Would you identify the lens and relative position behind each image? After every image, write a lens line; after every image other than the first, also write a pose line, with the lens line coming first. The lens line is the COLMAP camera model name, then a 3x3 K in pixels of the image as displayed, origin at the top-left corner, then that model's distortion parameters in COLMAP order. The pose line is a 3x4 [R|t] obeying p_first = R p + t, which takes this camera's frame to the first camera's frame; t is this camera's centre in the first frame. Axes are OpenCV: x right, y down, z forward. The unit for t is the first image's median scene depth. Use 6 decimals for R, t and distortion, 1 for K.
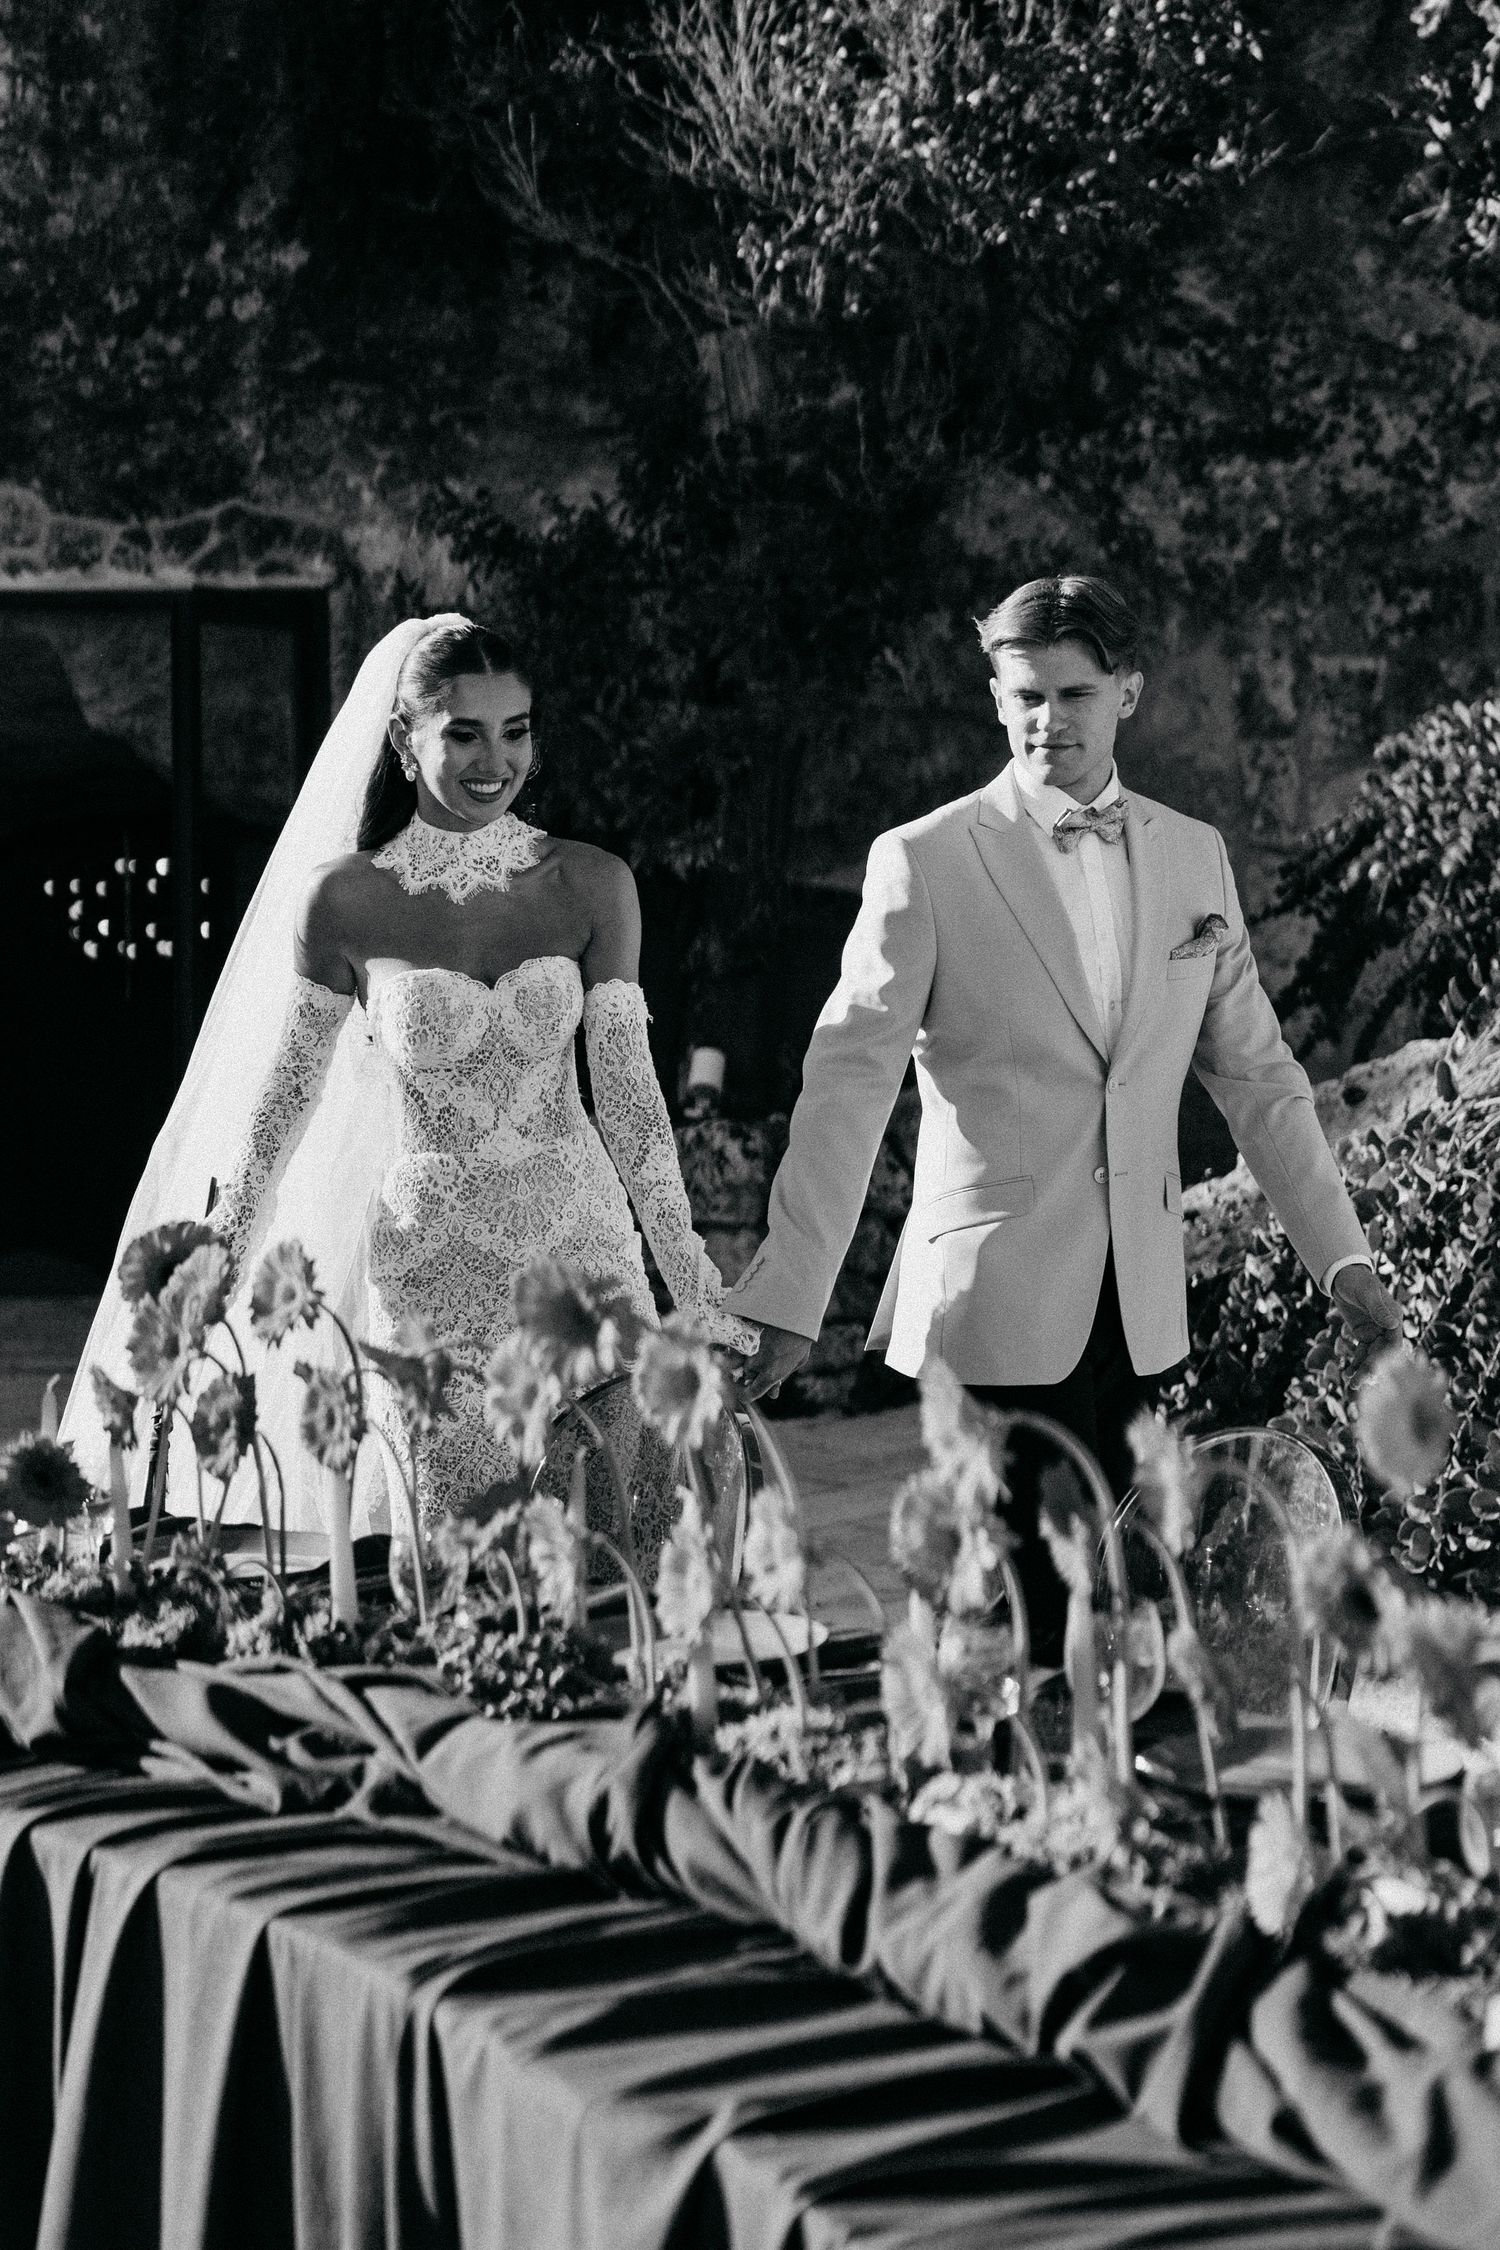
lens RADIAL K [[3499.5, 0, 750.0], [0, 3499.5, 1125.0], [0, 0, 1]] dist [0.000518, 0.110799]
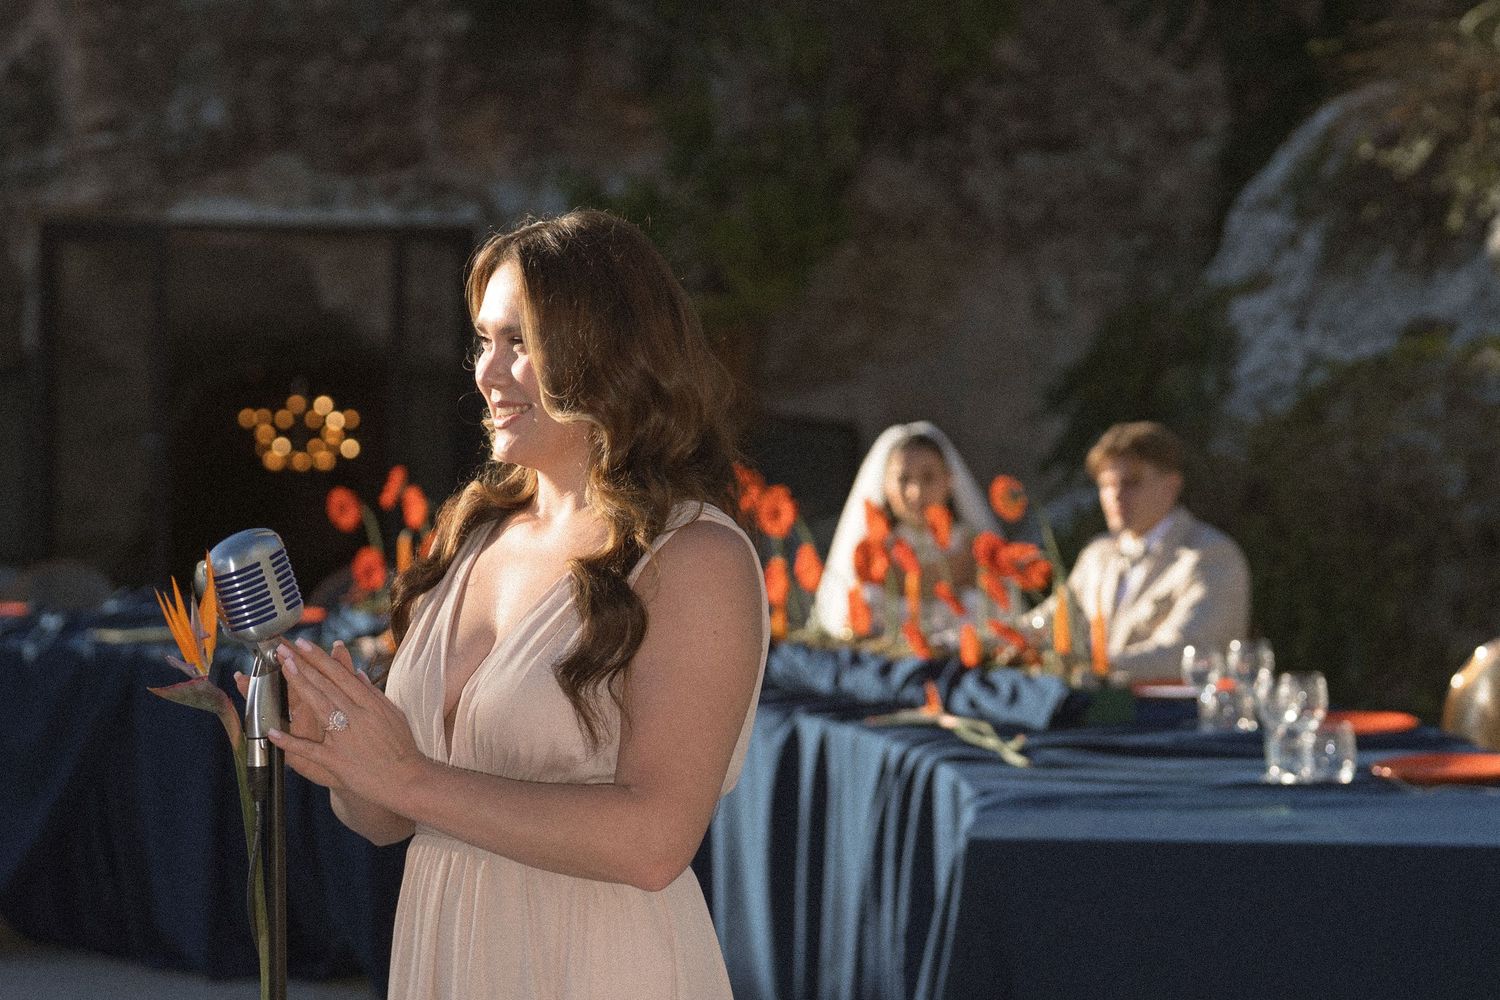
lens RADIAL K [[3273.6, 0, 750.0], [0, 3273.6, 500.0], [0, 0, 1]] dist [0.191447, 0.008033]
pose [[0.999462, 0.014092, 0.029623, -0.037750], [-0.012109, 0.997740, -0.066092, 0.075949], [-0.030487, 0.065698, 0.997374, -0.526972]]
